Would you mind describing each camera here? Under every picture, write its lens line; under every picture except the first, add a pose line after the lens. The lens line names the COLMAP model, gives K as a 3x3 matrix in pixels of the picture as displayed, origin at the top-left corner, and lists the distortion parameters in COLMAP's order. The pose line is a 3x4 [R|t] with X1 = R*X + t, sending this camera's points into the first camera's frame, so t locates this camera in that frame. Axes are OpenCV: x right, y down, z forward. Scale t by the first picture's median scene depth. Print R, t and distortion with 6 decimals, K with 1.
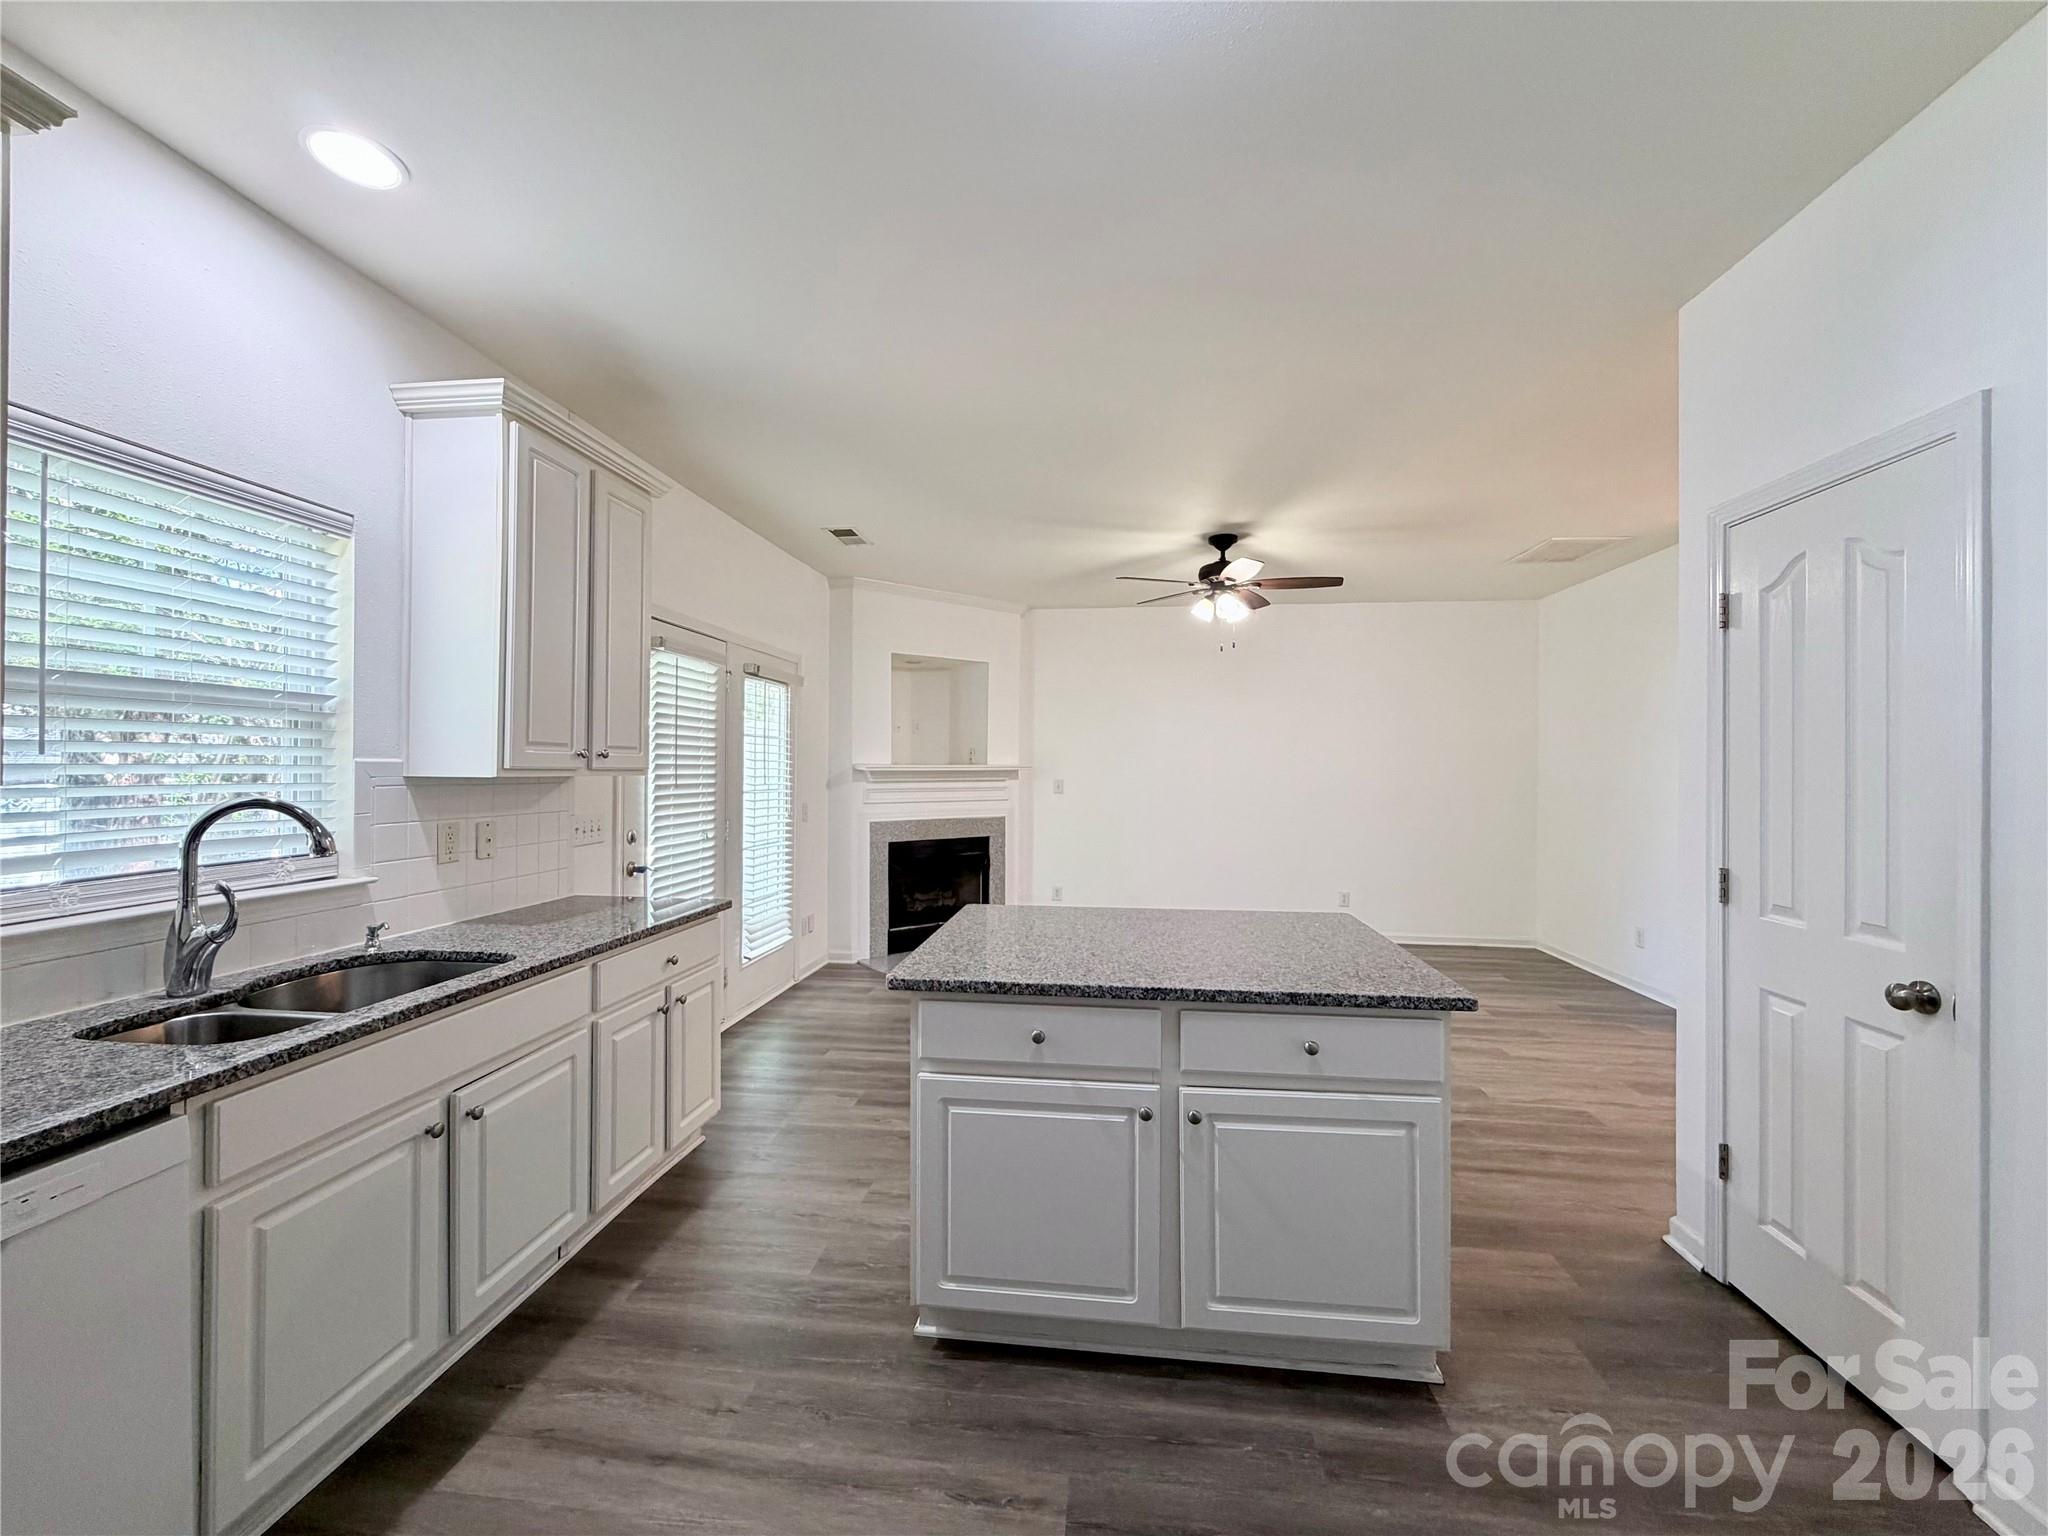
lens RADIAL K [[816.9, 0, 1018.8], [0, 816.9, 768.3], [0, 0, 1]] dist [0.001400, -0.000130]
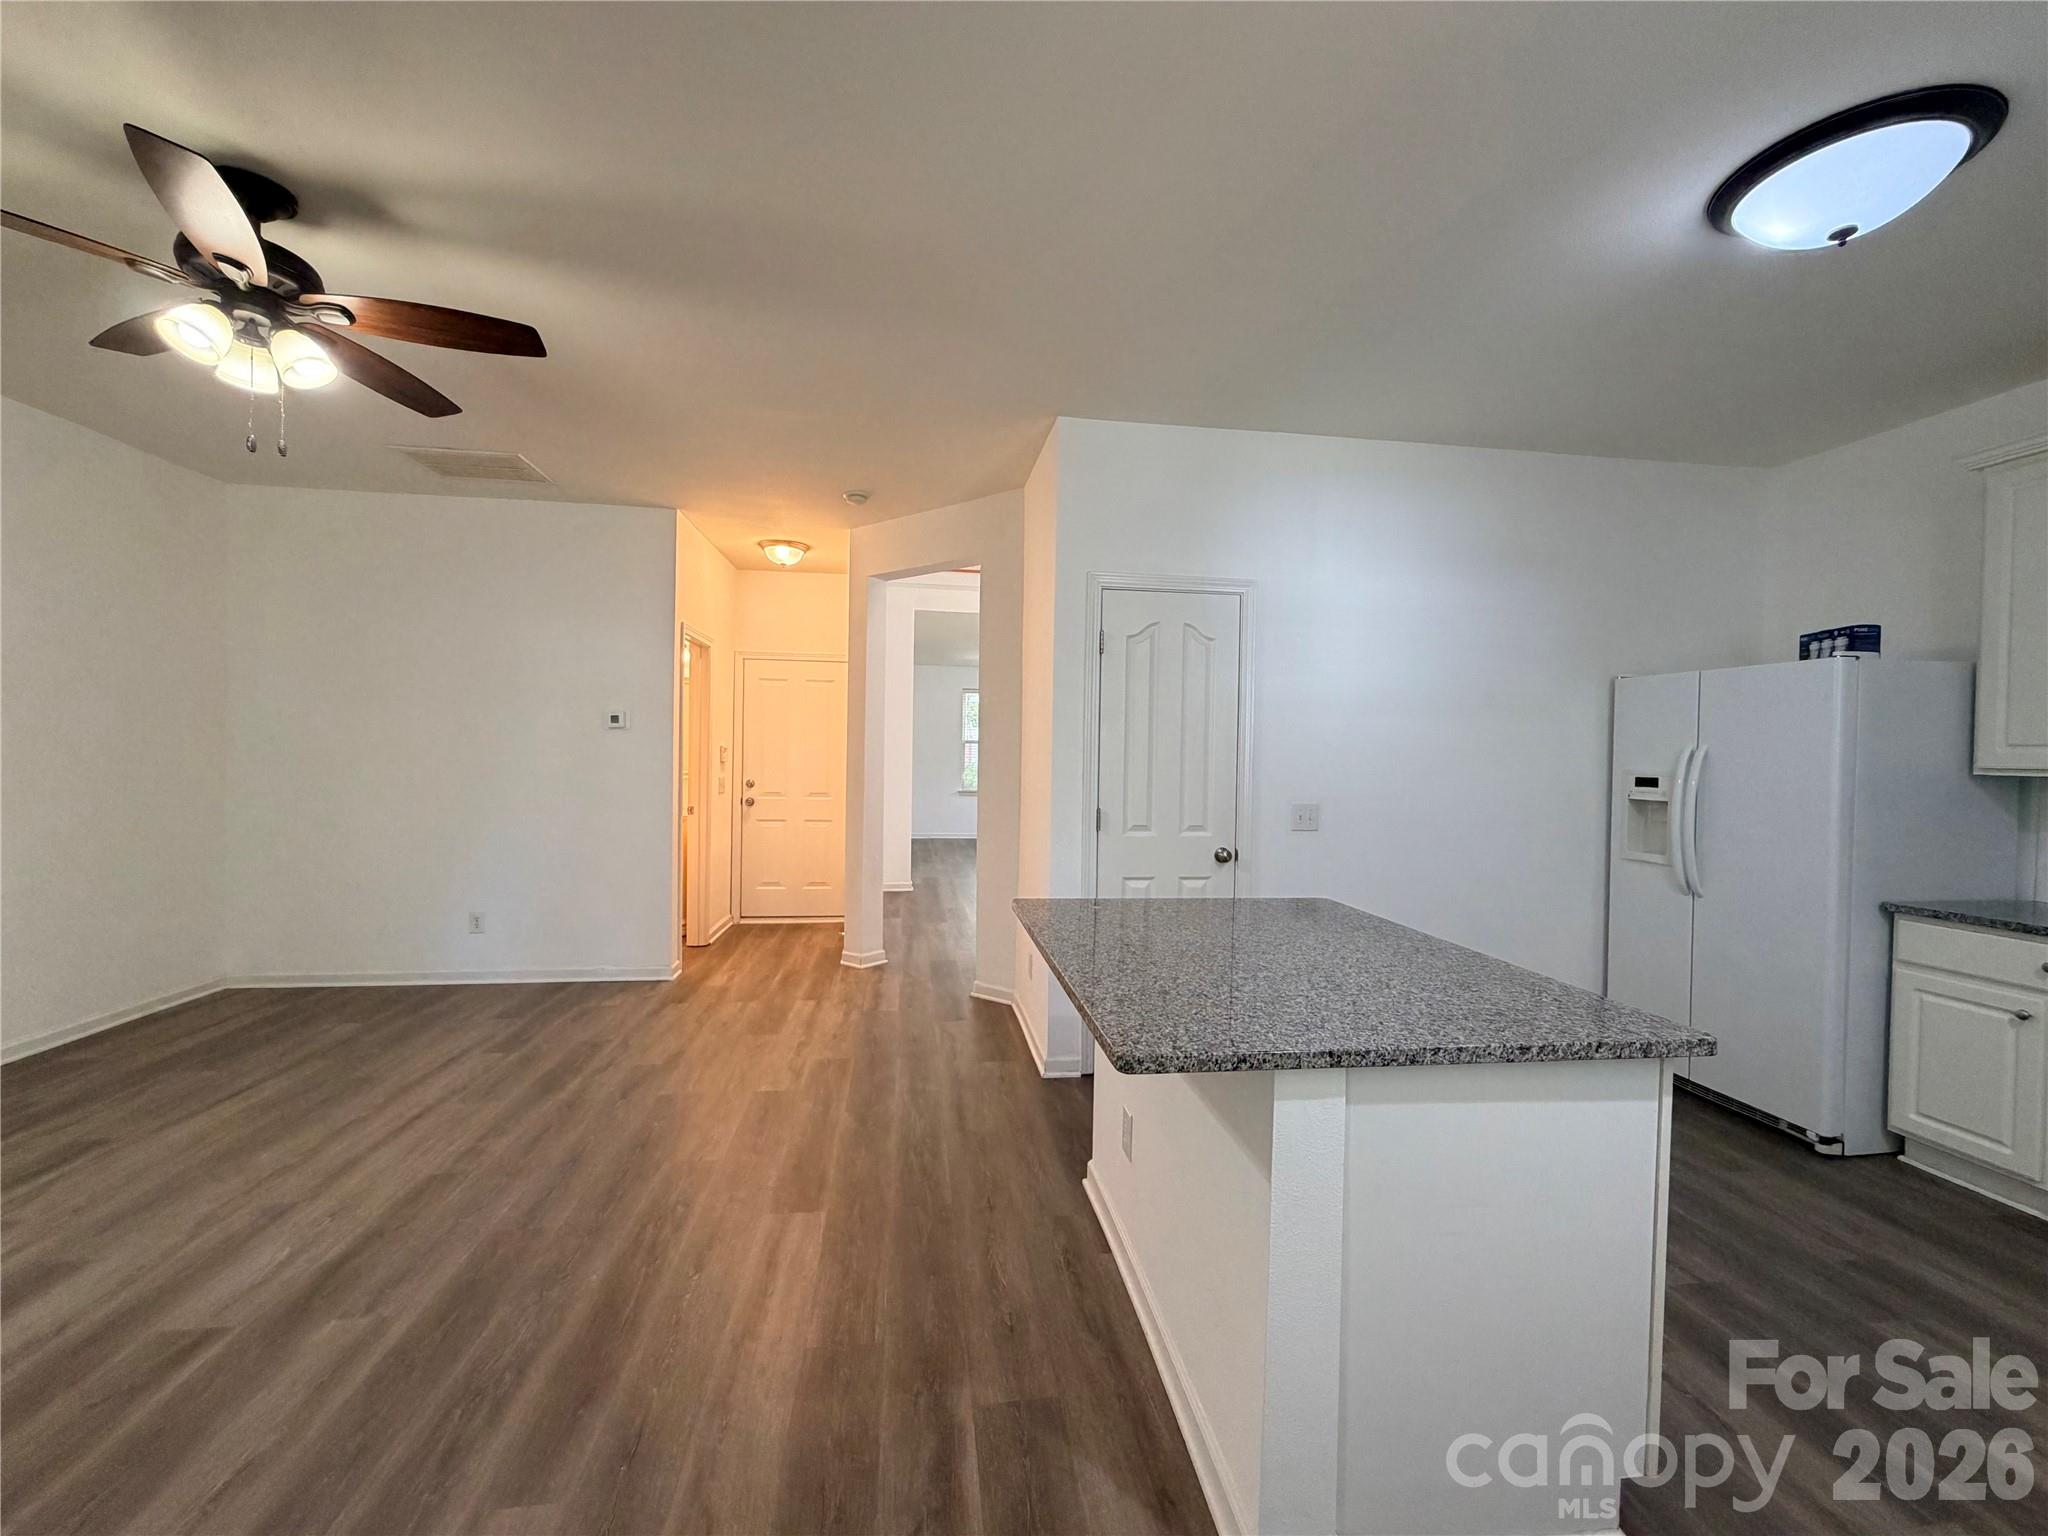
lens RADIAL K [[816.9, 0, 1018.8], [0, 816.9, 768.3], [0, 0, 1]] dist [0.001400, -0.000130]
pose [[-0.254344, -0.026350, 0.966755, -0.504218], [-0.019398, 0.999567, 0.022141, 0.012040], [-0.966919, -0.013122, -0.254745, 1.297729]]
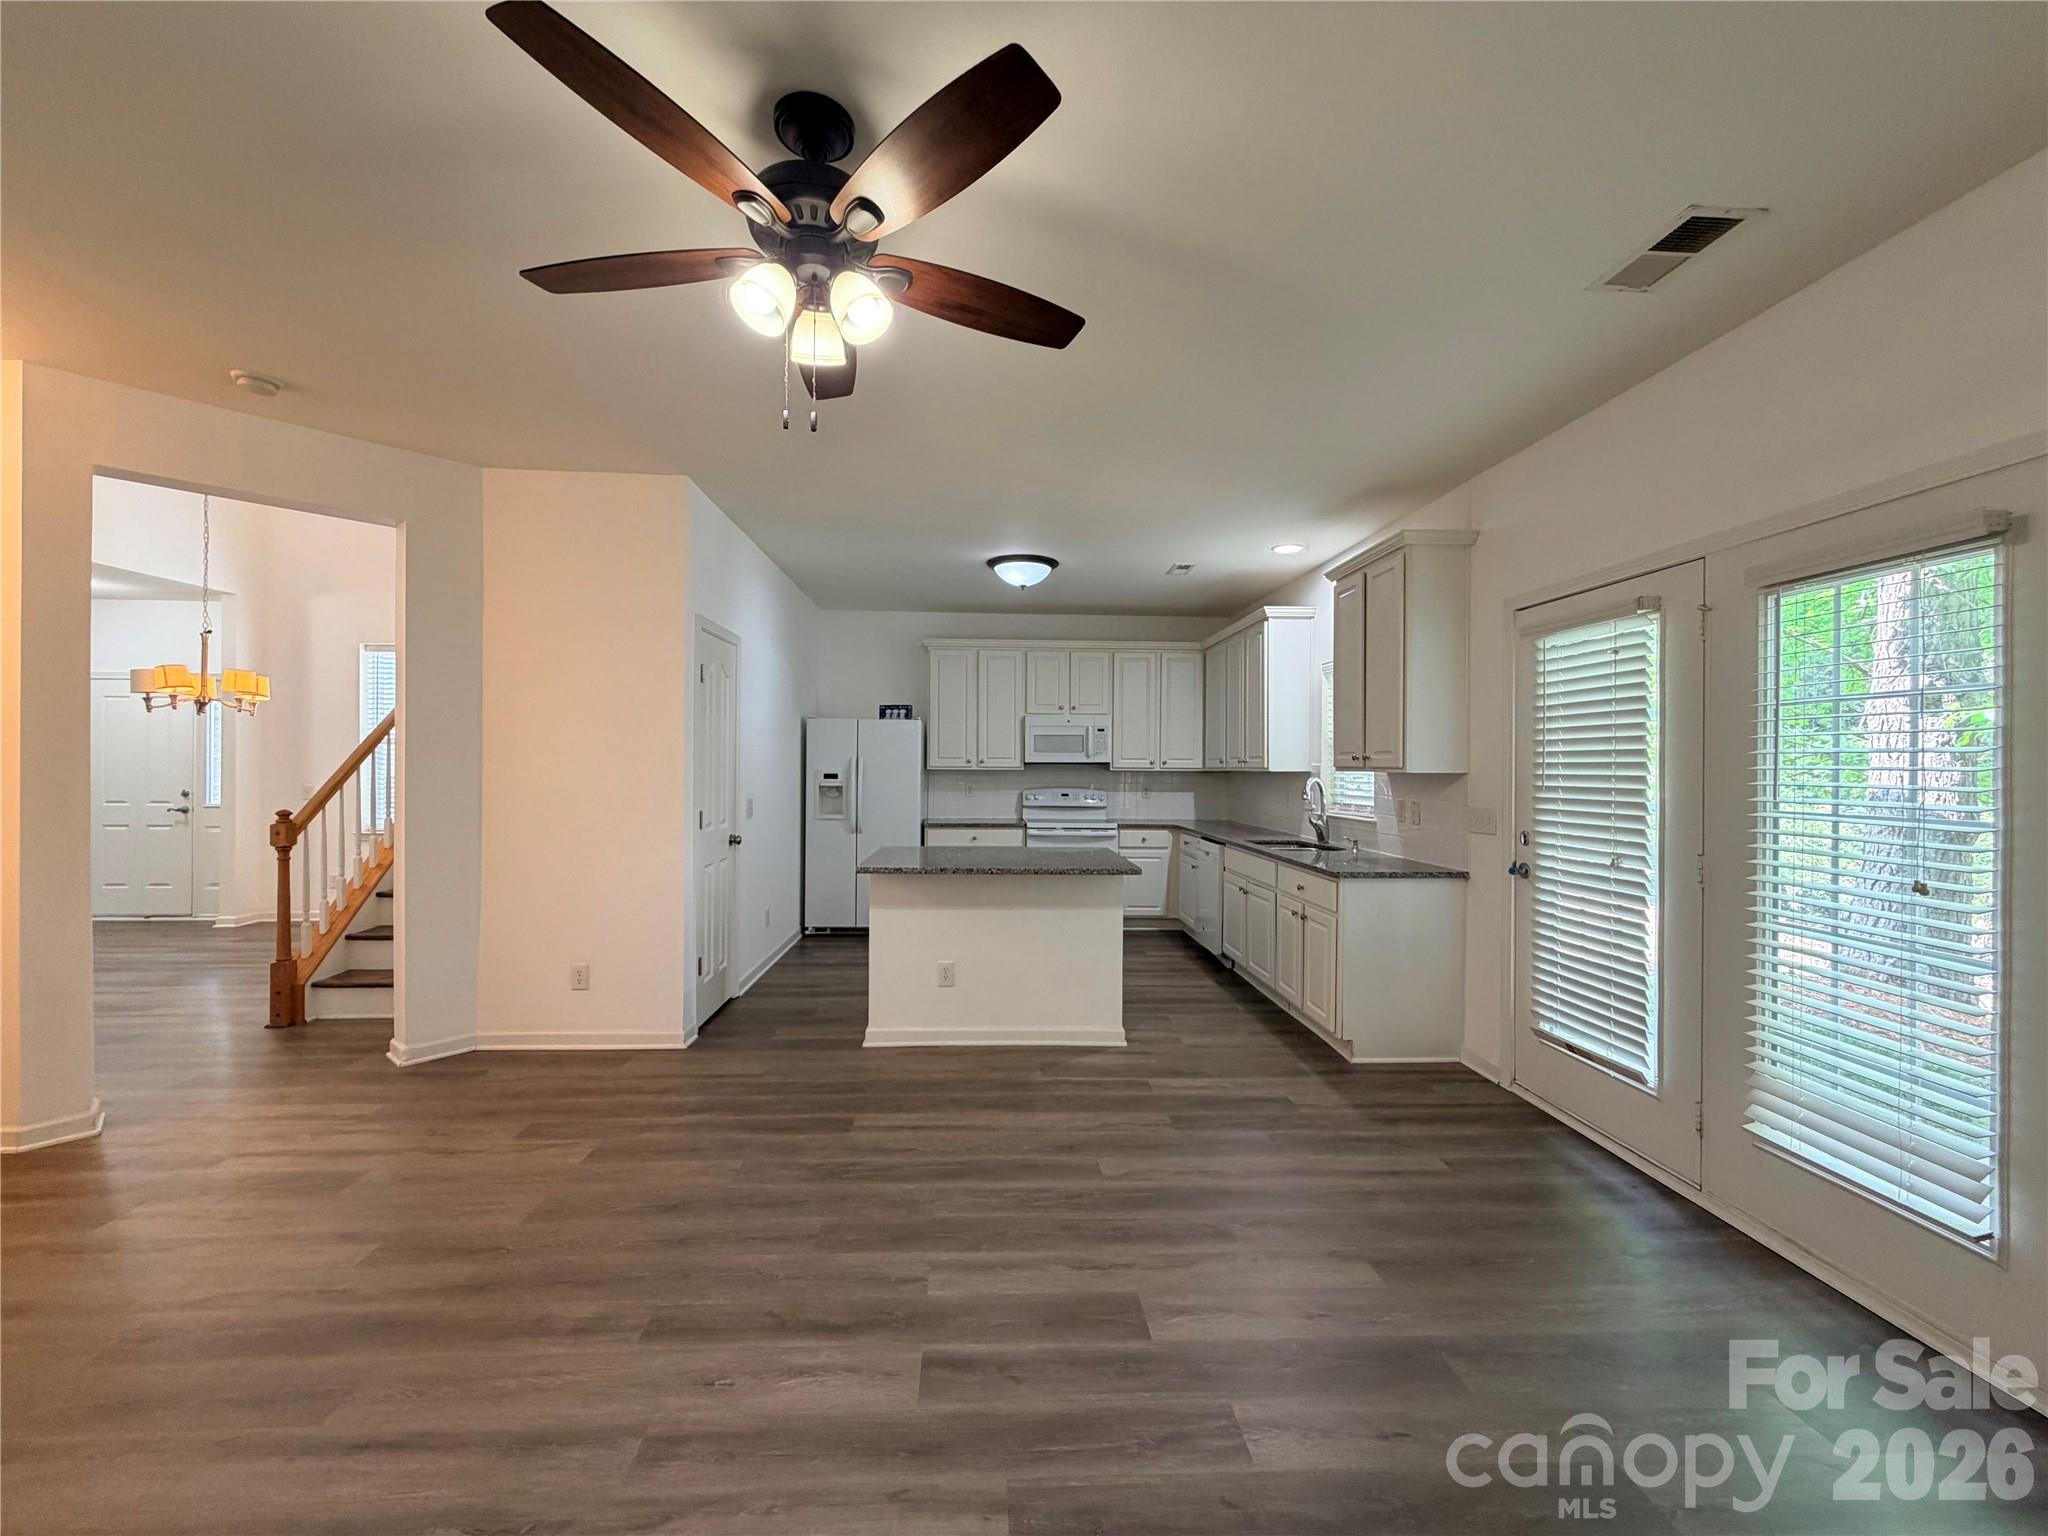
lens RADIAL K [[818.0, 0, 1019.5], [0, 818.0, 768.0], [0, 0, 1]] dist [0.000733, -0.000455]
pose [[-0.984094, -0.013432, -0.177139, 0.401313], [-0.013676, 0.999906, 0.000157, 0.011111], [0.177121, 0.002577, -0.984186, 2.500625]]
